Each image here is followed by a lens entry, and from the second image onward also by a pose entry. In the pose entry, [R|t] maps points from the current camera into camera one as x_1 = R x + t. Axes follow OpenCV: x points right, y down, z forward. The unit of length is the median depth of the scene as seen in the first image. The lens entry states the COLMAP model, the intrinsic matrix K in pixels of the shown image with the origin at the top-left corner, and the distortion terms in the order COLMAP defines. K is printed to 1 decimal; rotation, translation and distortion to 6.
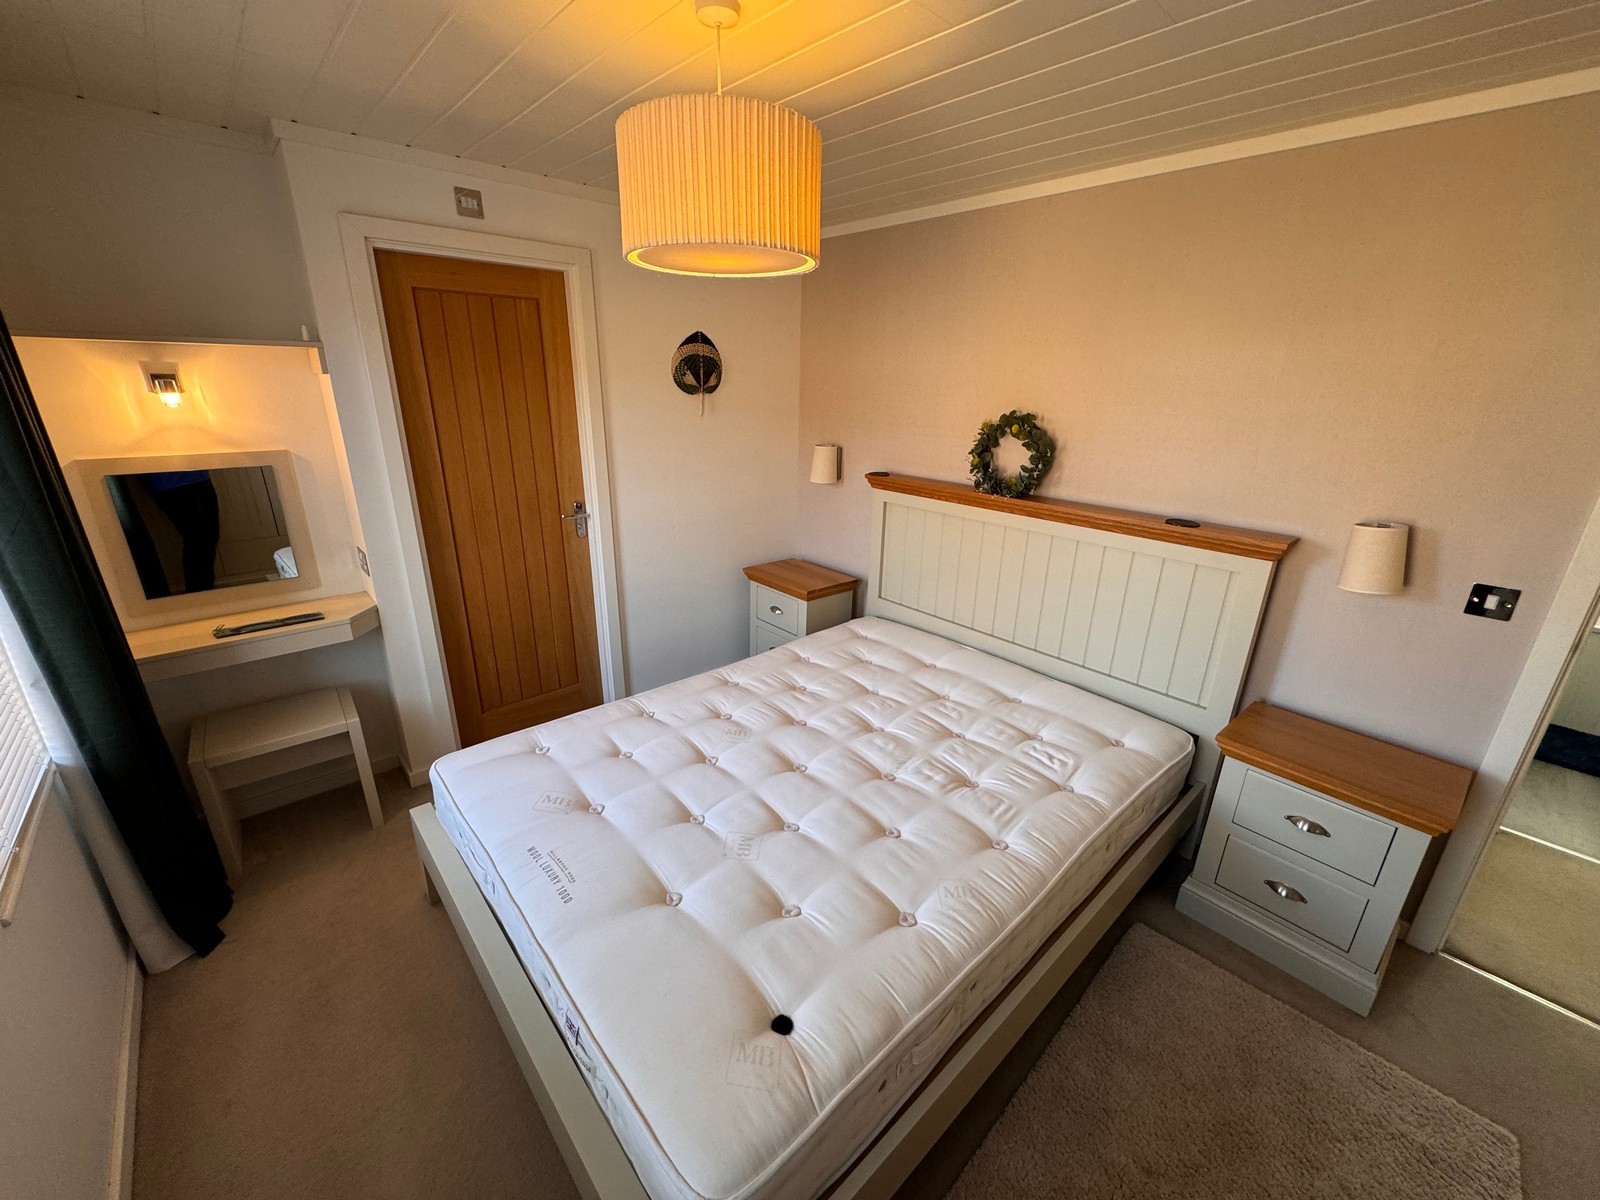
lens RADIAL K [[635.5, 0, 799.6], [0, 635.5, 599.1], [0, 0, 1]] dist [-0.000966, 0.000056]
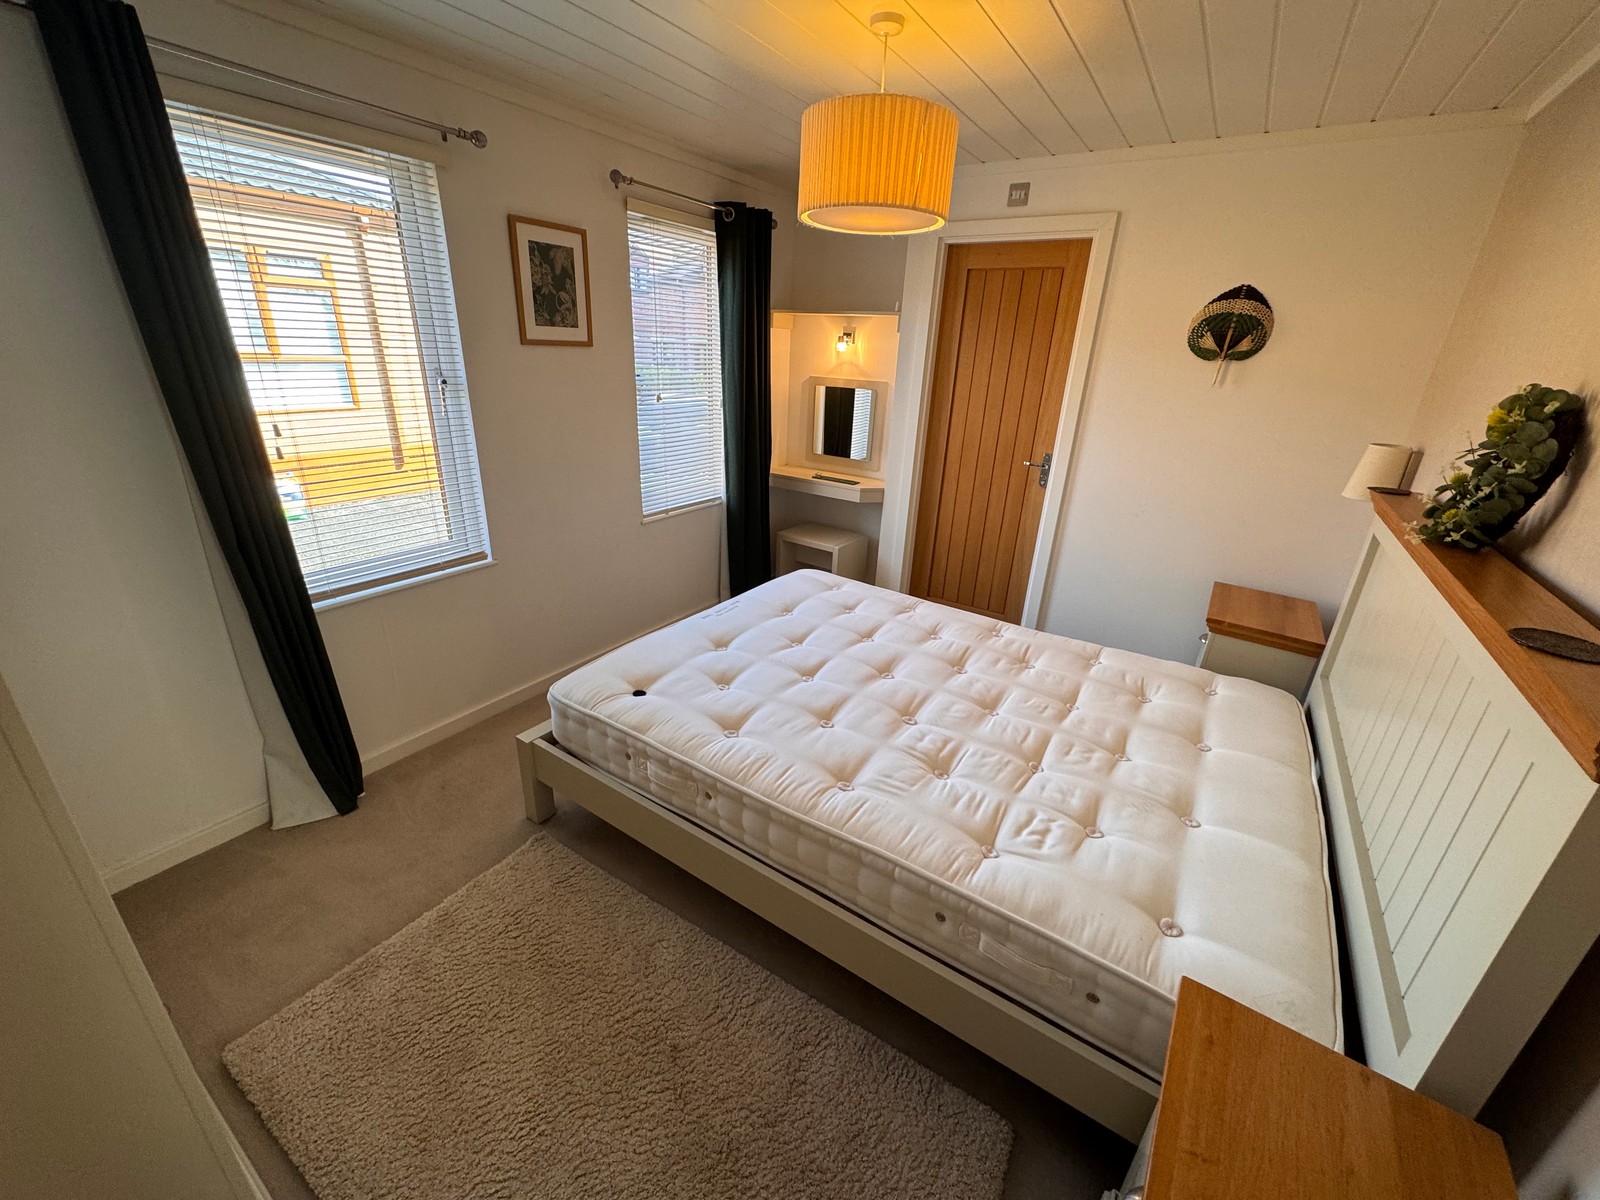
lens RADIAL K [[635.5, 0, 799.6], [0, 635.5, 599.1], [0, 0, 1]] dist [-0.000966, 0.000056]
pose [[0.247989, 0.351267, -0.902836, 0.745125], [-0.356906, 0.899523, 0.251944, -0.063608], [0.900622, 0.259749, 0.348441, 0.361533]]
